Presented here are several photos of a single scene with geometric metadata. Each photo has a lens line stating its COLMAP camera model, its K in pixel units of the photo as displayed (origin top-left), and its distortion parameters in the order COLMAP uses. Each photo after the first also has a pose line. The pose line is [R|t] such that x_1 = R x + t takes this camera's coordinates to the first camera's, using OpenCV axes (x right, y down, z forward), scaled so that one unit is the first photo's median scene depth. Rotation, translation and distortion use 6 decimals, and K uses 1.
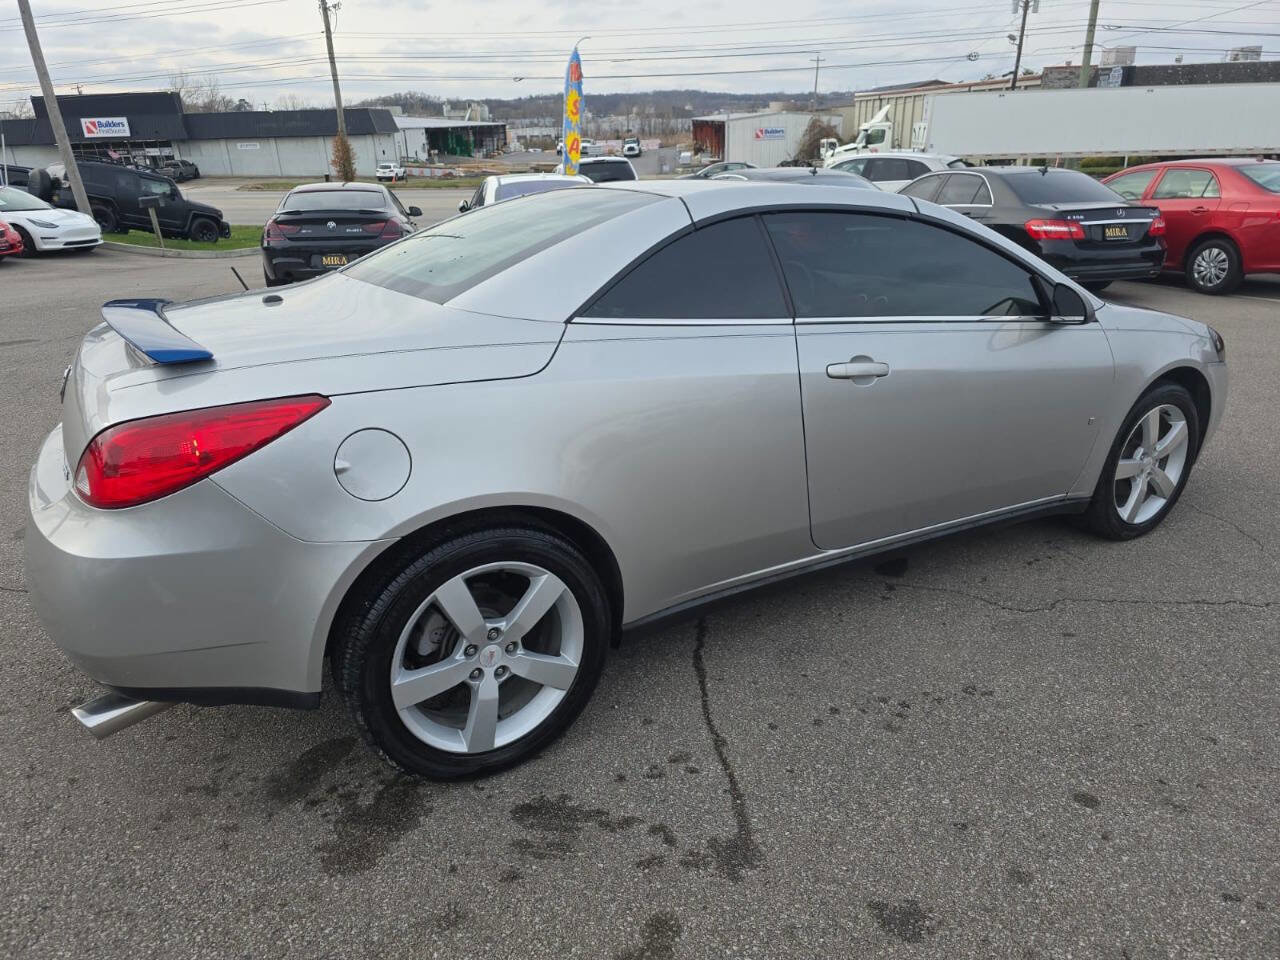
lens RADIAL K [[863.9, 0, 636.9], [0, 863.9, 483.9], [0, 0, 1]] dist [0.059837, -0.054633]
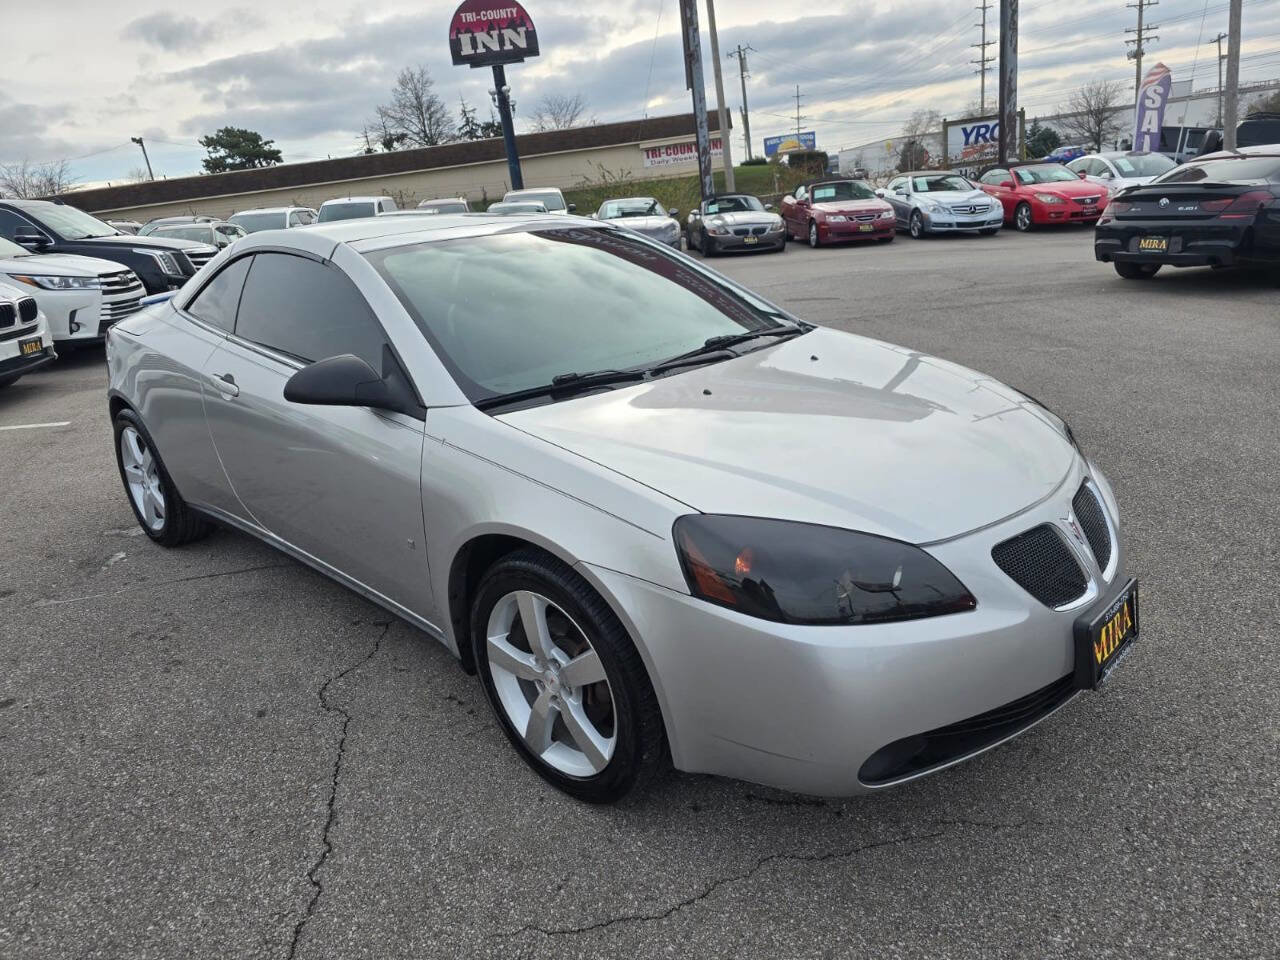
lens RADIAL K [[864.7, 0, 630.2], [0, 864.7, 491.2], [0, 0, 1]] dist [0.062457, -0.056456]
pose [[0.248102, 0.313221, -0.916699, 1.161254], [-0.258599, 0.933361, 0.248925, -0.328720], [0.933580, 0.175298, 0.312568, 0.864843]]
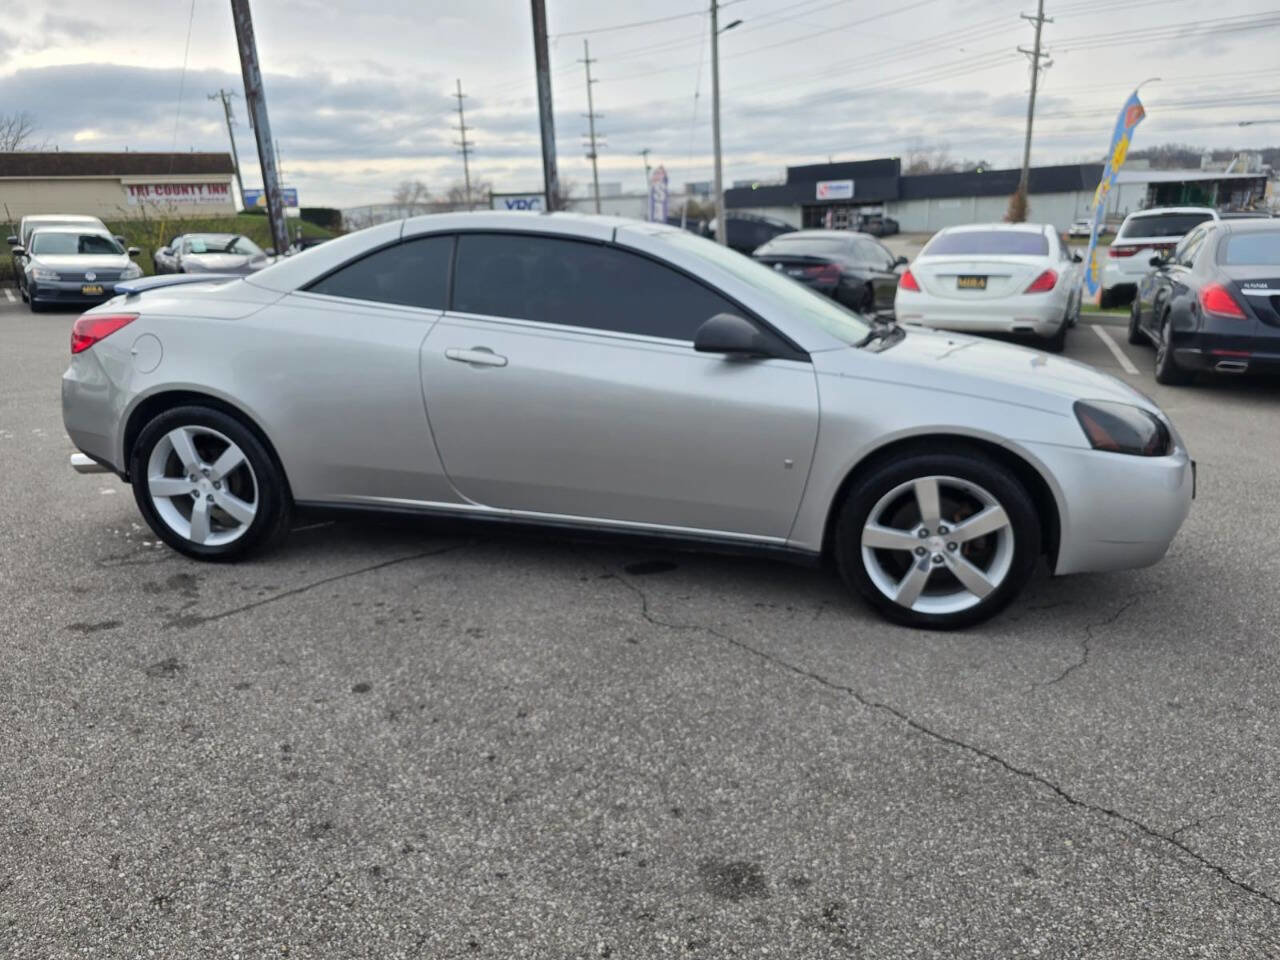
lens RADIAL K [[874.6, 0, 637.5], [0, 874.6, 492.9], [0, 0, 1]] dist [0.049624, -0.051192]
pose [[0.727583, 0.209847, -0.653137, 0.956138], [-0.244143, 0.968941, 0.039341, -0.035258], [0.641106, 0.130835, 0.756217, 0.159267]]
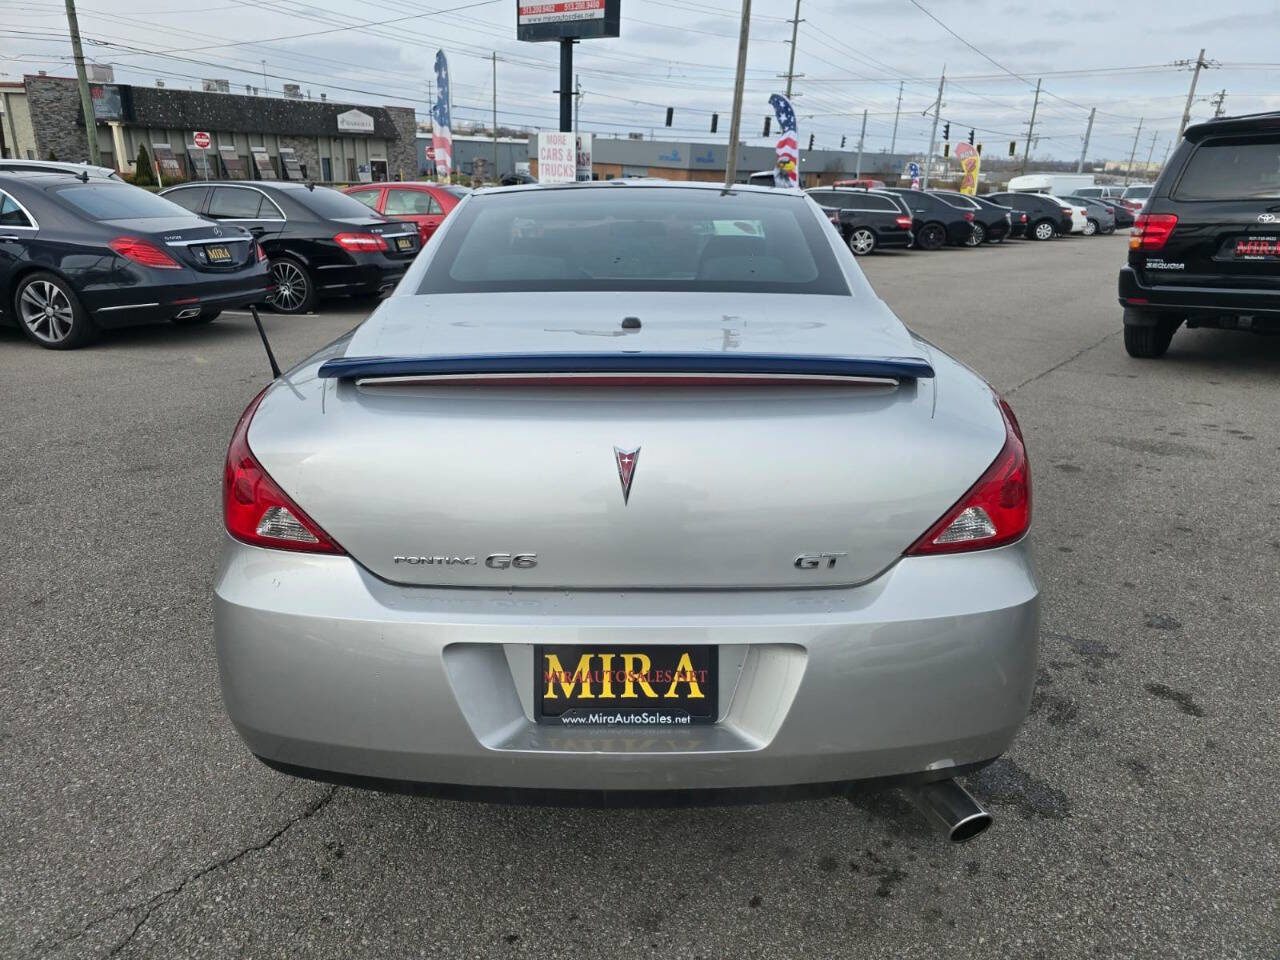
lens RADIAL K [[864.0, 0, 666.3], [0, 864.0, 484.0], [0, 0, 1]] dist [0.059836, -0.054384]
pose [[0.506729, -0.254079, 0.823814, -0.765370], [0.271889, 0.953916, 0.126965, -0.116613], [-0.818109, 0.159649, 0.552459, 0.413332]]
